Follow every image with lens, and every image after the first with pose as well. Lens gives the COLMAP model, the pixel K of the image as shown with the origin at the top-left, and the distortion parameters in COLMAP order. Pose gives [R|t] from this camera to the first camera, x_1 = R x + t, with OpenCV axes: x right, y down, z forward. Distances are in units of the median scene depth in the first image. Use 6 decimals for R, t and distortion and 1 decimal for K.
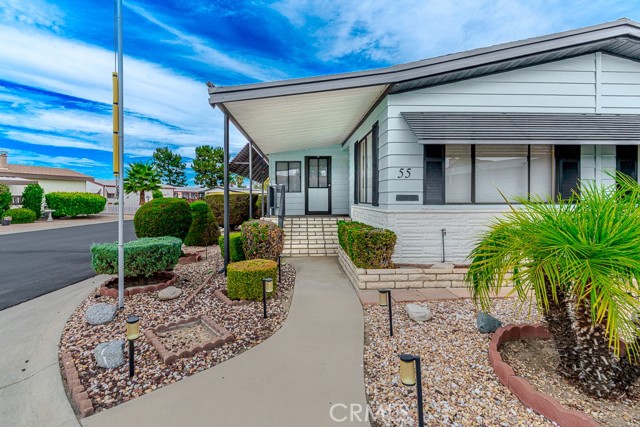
lens RADIAL K [[288.9, 0, 308.4], [0, 288.9, 202.8], [0, 0, 1]] dist [0.000090, 0.000015]
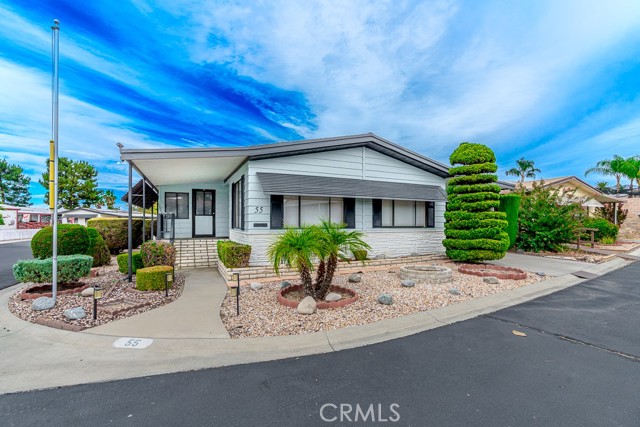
lens RADIAL K [[287.8, 0, 312.6], [0, 287.8, 222.5], [0, 0, 1]] dist [0.000504, -0.000036]
pose [[0.926769, 0.003975, 0.375610, 0.004043], [0.001060, 0.999912, -0.013195, -0.007400], [-0.375629, 0.012627, 0.926684, -0.429901]]
